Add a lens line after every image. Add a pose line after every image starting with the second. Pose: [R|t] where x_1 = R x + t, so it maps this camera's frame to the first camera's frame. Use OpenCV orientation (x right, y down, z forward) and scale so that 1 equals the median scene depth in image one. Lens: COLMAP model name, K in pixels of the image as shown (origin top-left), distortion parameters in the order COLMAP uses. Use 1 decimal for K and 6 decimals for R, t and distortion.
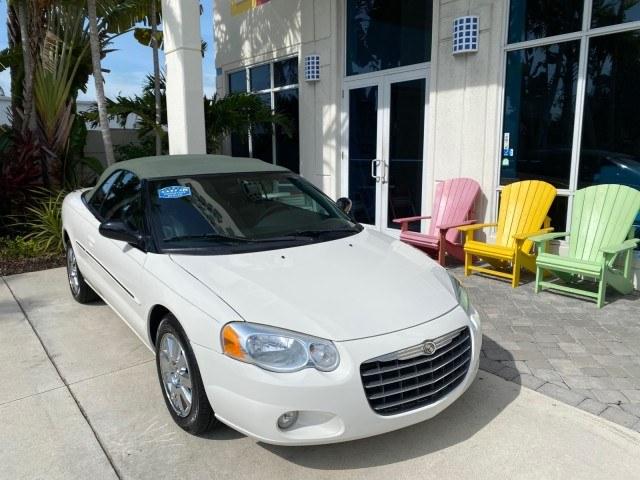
lens RADIAL K [[493.1, 0, 314.4], [0, 493.1, 237.5], [0, 0, 1]] dist [0.028240, -0.034734]
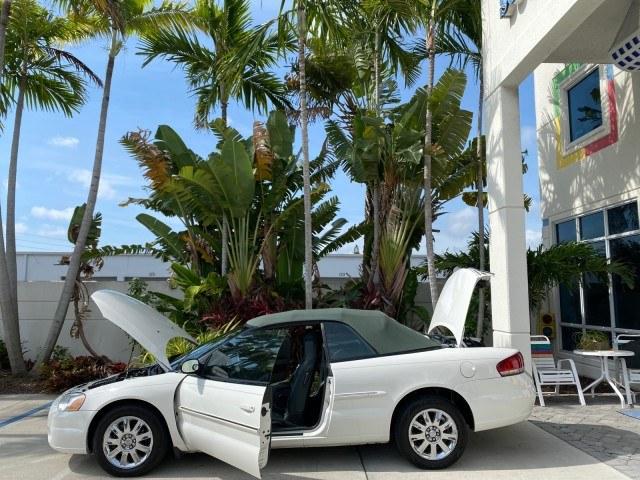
lens RADIAL K [[493.1, 0, 320.6], [0, 493.1, 237.7], [0, 0, 1]] dist [0.028240, -0.034734]
pose [[0.813737, -0.060519, -0.578074, 0.017693], [-0.108705, 0.961169, -0.253647, -0.005490], [0.570977, 0.269241, 0.775561, -0.028457]]
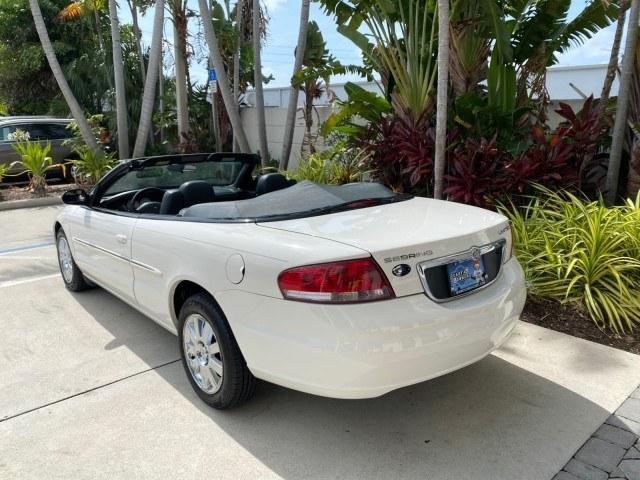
lens RADIAL K [[493.1, 0, 319.5], [0, 493.1, 241.5], [0, 0, 1]] dist [0.028240, -0.034734]
pose [[0.071916, 0.244122, -0.967074, 0.098064], [-0.178519, 0.957079, 0.228323, -0.110555], [0.981305, 0.156222, 0.112410, 0.547252]]
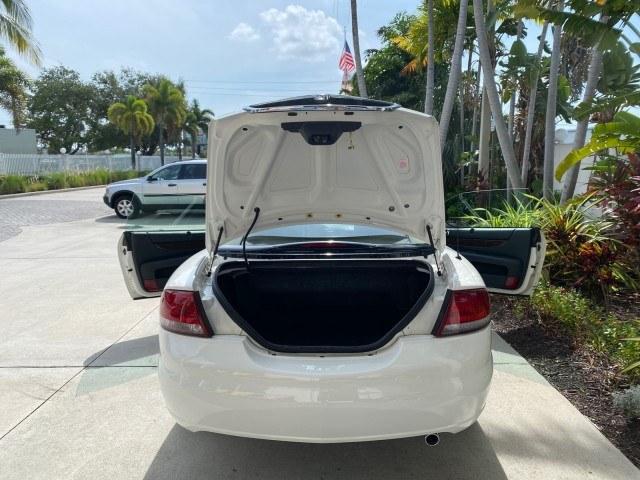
lens RADIAL K [[493.1, 0, 314.6], [0, 493.1, 236.5], [0, 0, 1]] dist [0.028240, -0.034734]
pose [[-0.620516, 0.131872, -0.773026, 0.017487], [-0.125534, 0.956343, 0.263912, -0.154457], [0.774080, 0.260803, -0.576872, 0.792303]]
